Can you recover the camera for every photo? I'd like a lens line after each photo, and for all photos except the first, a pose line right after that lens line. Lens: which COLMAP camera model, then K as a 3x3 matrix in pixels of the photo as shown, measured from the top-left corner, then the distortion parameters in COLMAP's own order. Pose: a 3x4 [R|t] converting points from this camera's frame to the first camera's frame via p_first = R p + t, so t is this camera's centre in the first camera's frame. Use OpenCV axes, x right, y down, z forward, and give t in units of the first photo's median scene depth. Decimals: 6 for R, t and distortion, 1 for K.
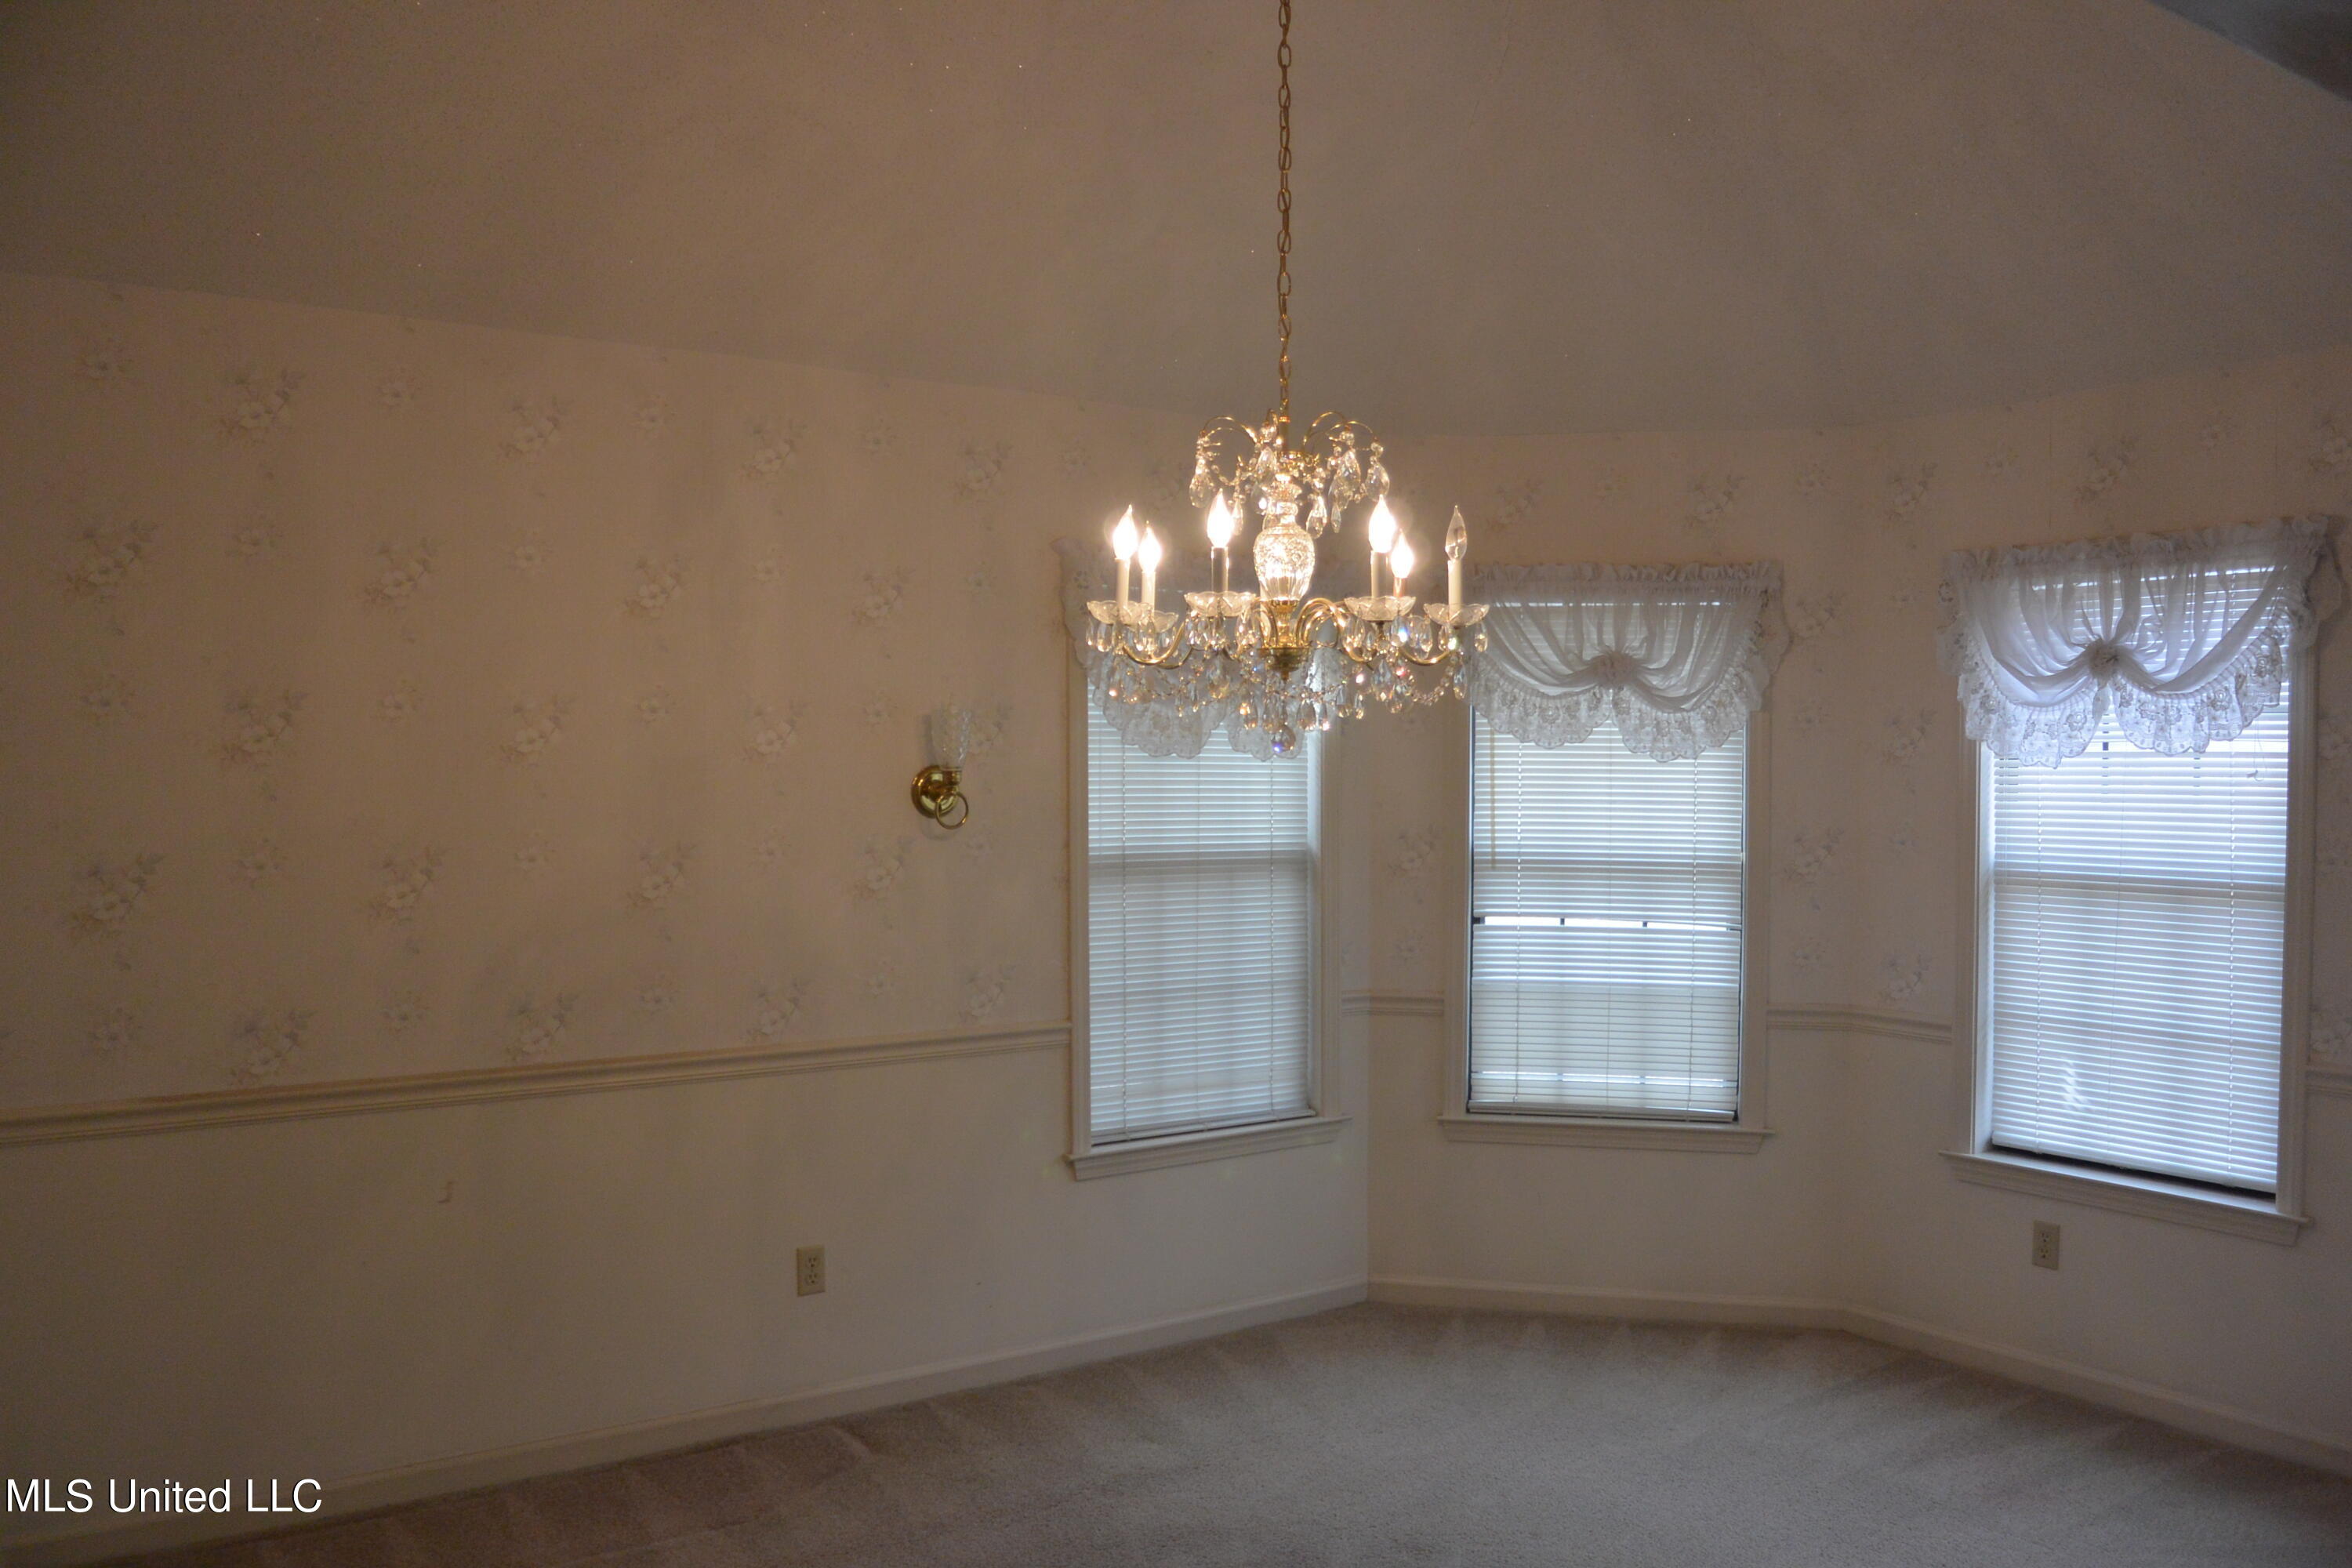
lens RADIAL K [[1831.0, 0, 1176.1], [0, 1831.0, 782.7], [0, 0, 1]] dist [-0.011769, -0.004889]
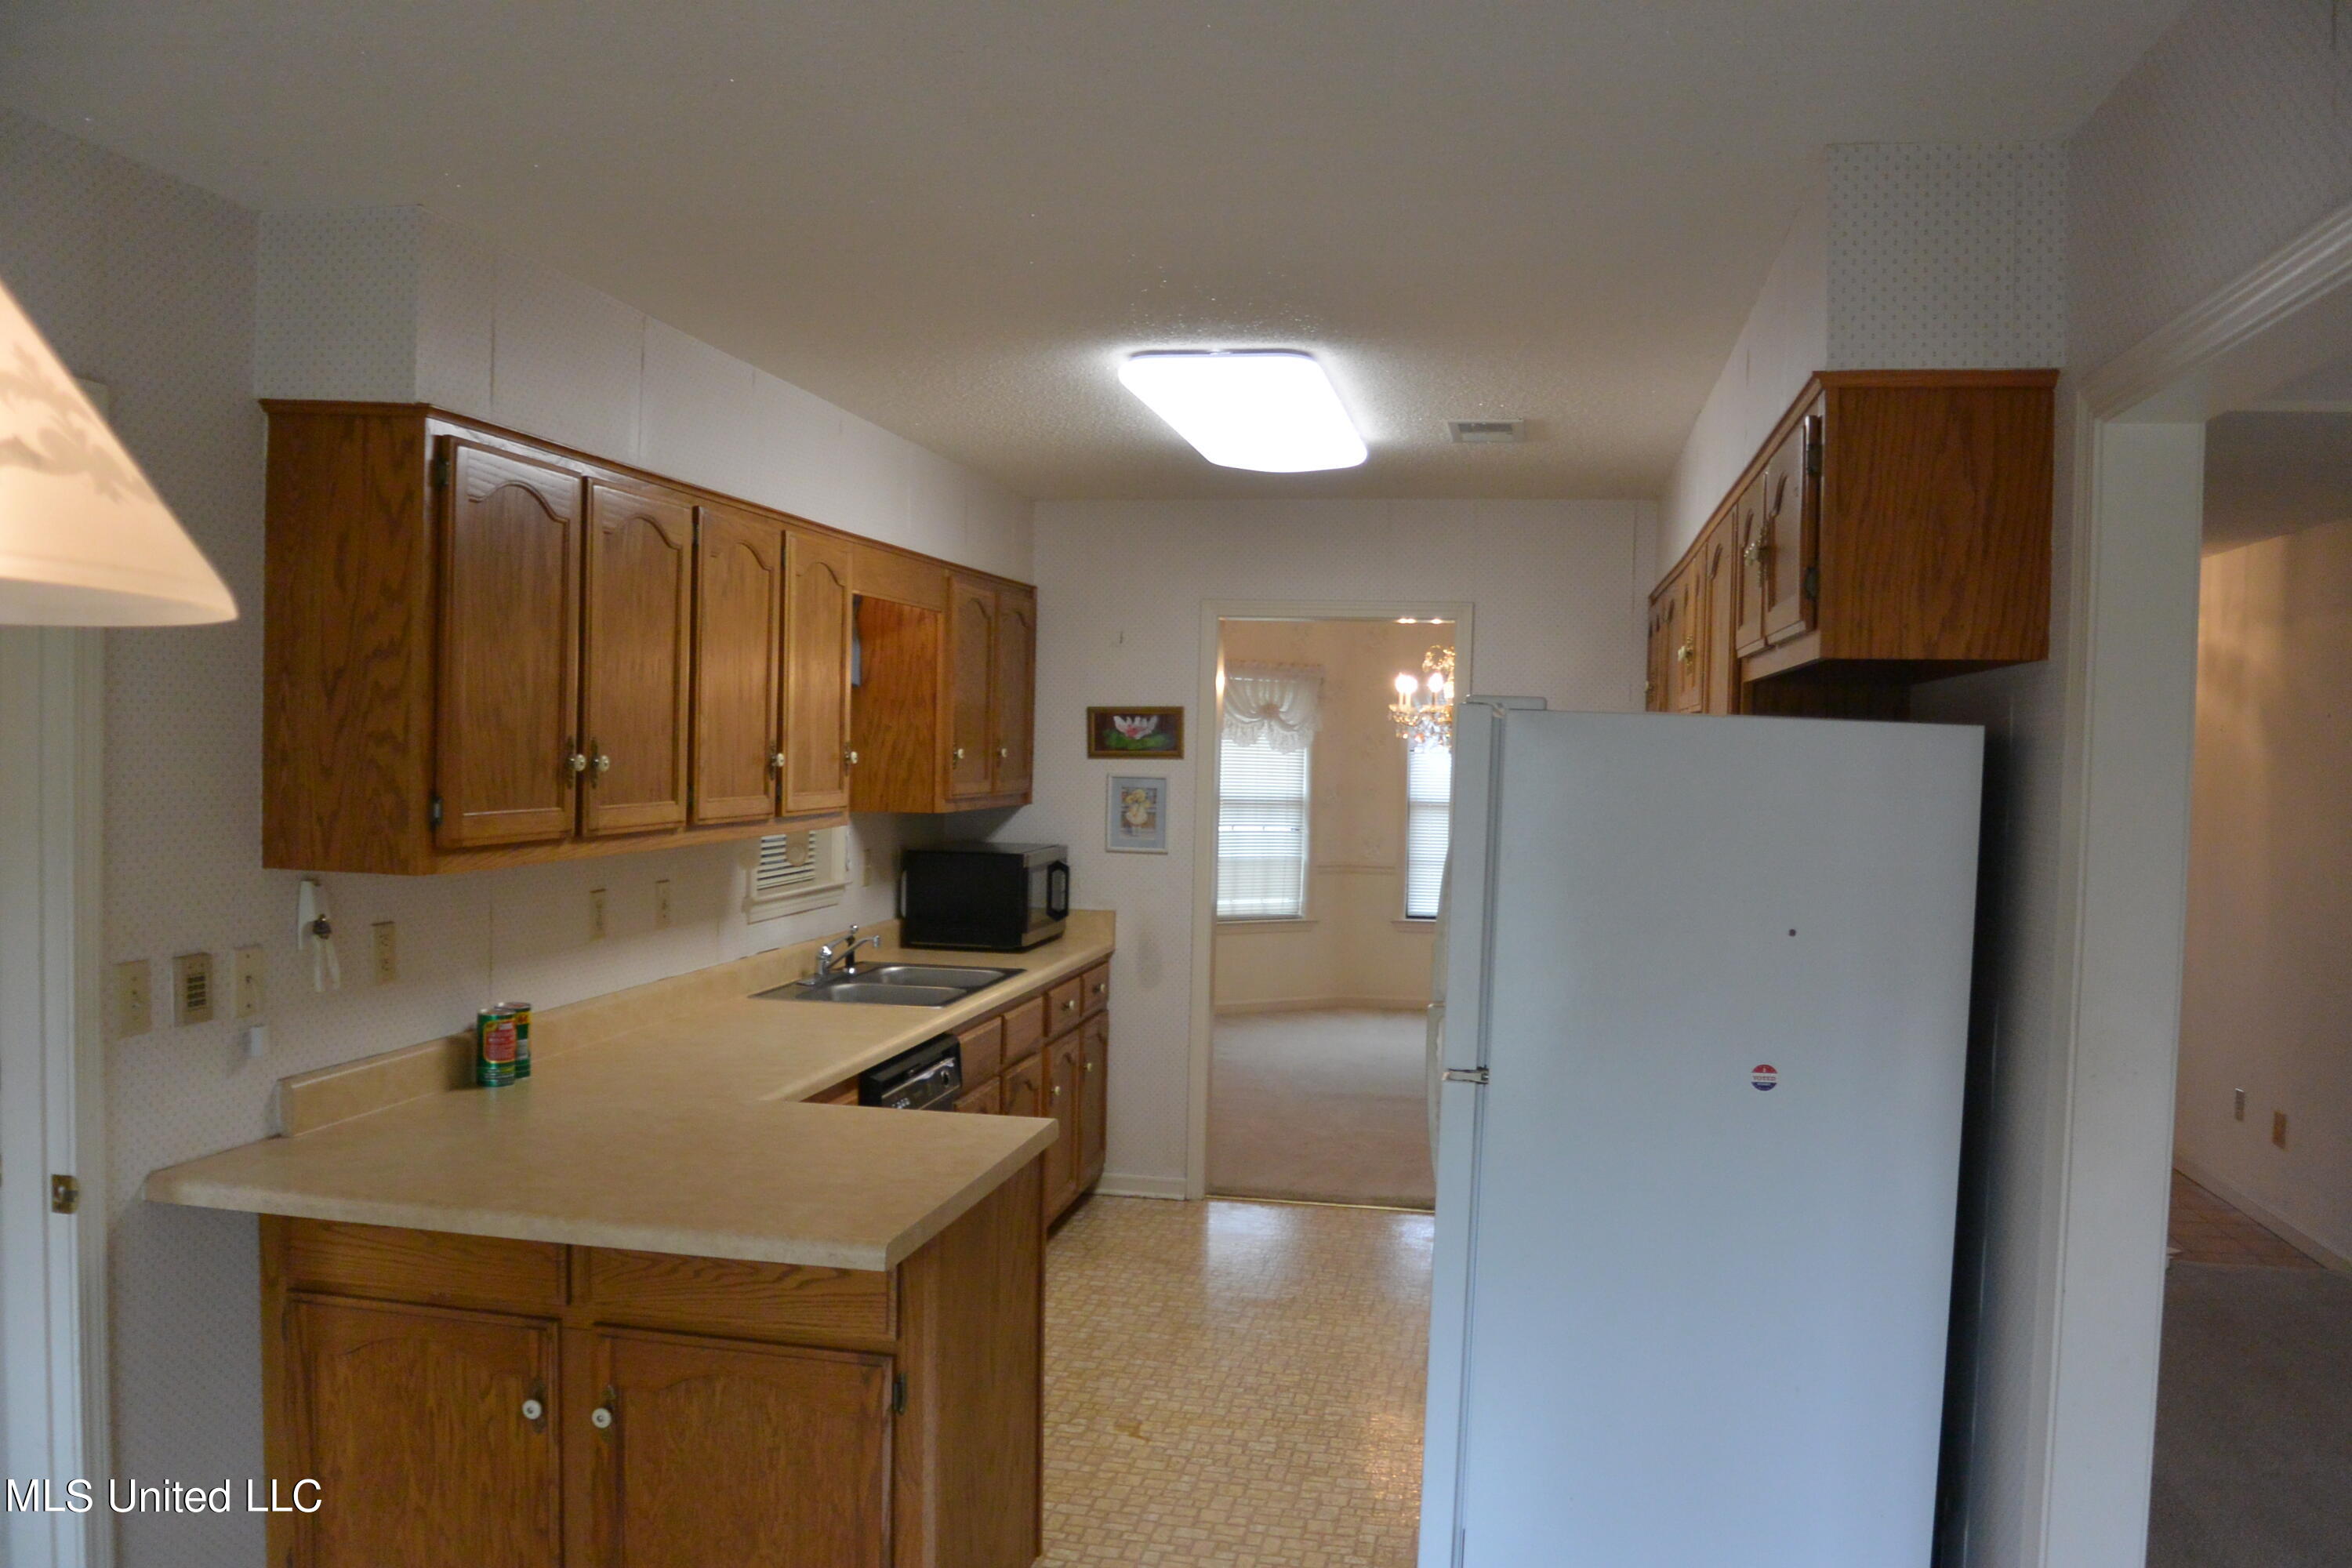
lens RADIAL K [[1831.0, 0, 1177.8], [0, 1831.0, 790.3], [0, 0, 1]] dist [-0.011769, -0.004889]
pose [[0.721589, -0.003084, 0.692315, -1.335058], [-0.016659, 0.999623, 0.021817, -0.013200], [-0.692121, -0.027276, 0.721266, -0.486823]]
